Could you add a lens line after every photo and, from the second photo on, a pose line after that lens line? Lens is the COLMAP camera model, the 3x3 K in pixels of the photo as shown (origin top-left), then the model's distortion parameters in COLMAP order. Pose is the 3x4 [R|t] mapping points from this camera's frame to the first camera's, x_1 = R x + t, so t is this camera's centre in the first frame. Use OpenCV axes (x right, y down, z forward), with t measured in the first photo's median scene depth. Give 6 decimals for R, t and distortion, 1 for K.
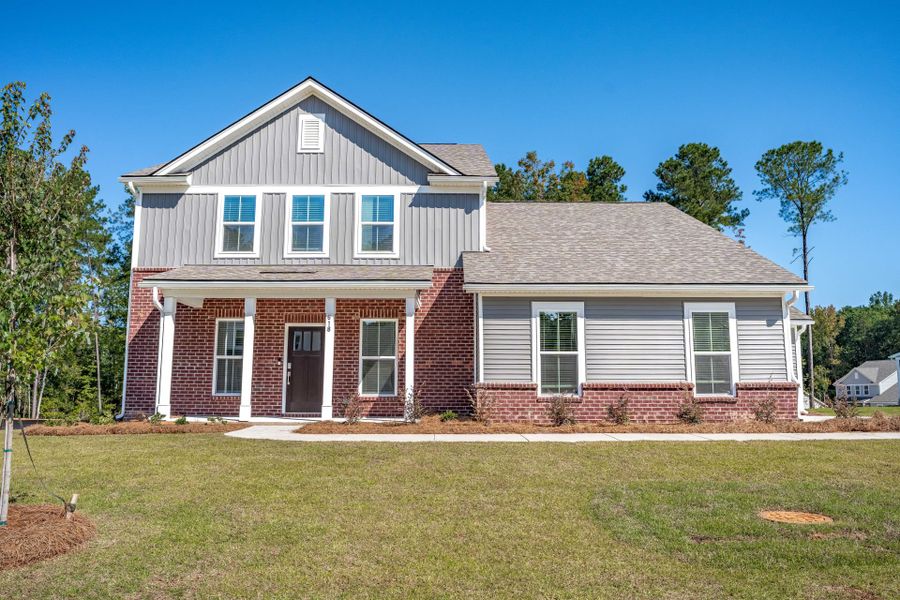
lens RADIAL K [[648.0, 0, 450.8], [0, 648.0, 301.9], [0, 0, 1]] dist [-0.023182, -0.005685]
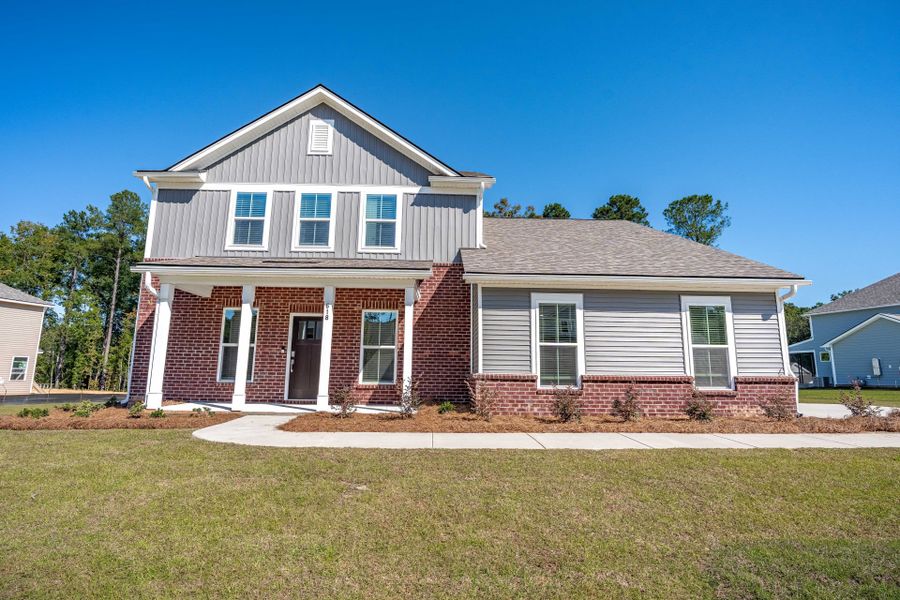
lens RADIAL K [[443.0, 0, 450.8], [0, 443.0, 296.5], [0, 0, 1]] dist [-0.014661, 0.001252]
pose [[0.999725, 0.013778, 0.018994, -0.010475], [-0.013202, 0.999459, -0.030119, 0.024578], [-0.019399, 0.029860, 0.999366, 0.281601]]
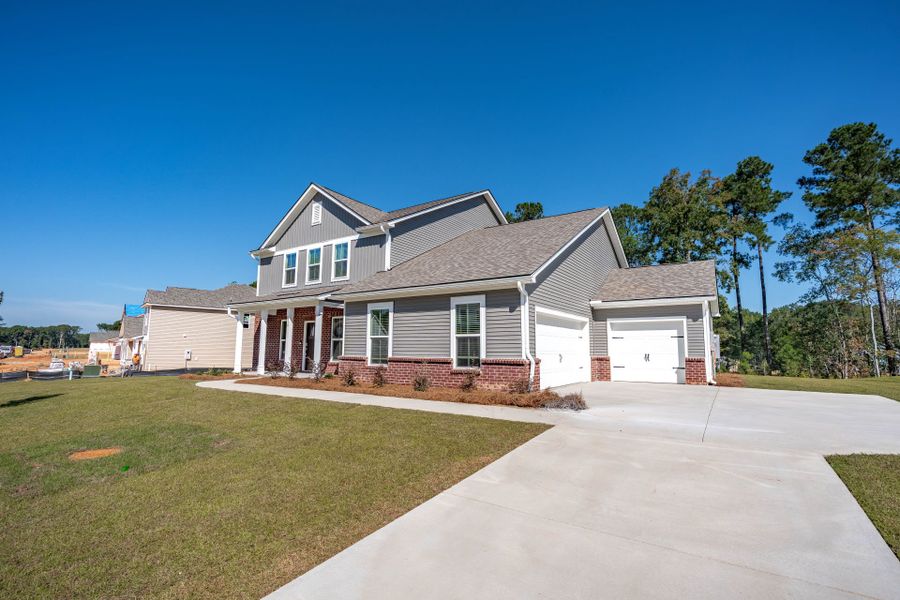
lens RADIAL K [[421.4, 0, 444.7], [0, 421.4, 297.4], [0, 0, 1]] dist [-0.018152, -0.000476]
pose [[0.823092, -0.066022, -0.564057, 0.742746], [0.067635, 0.997547, -0.018066, 0.014087], [0.563866, -0.023280, 0.825538, 0.249124]]
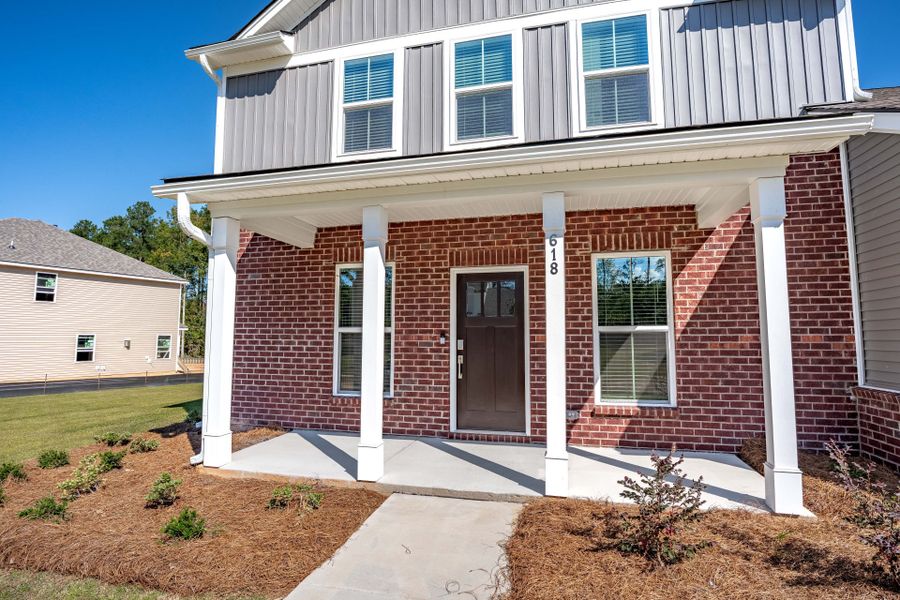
lens RADIAL K [[421.4, 0, 454.9], [0, 421.4, 295.5], [0, 0, 1]] dist [-0.018152, -0.000476]
pose [[0.974804, -0.023420, -0.221830, -0.173295], [0.034672, 0.998295, 0.046966, 0.039579], [0.220352, -0.053473, 0.973954, 0.650563]]
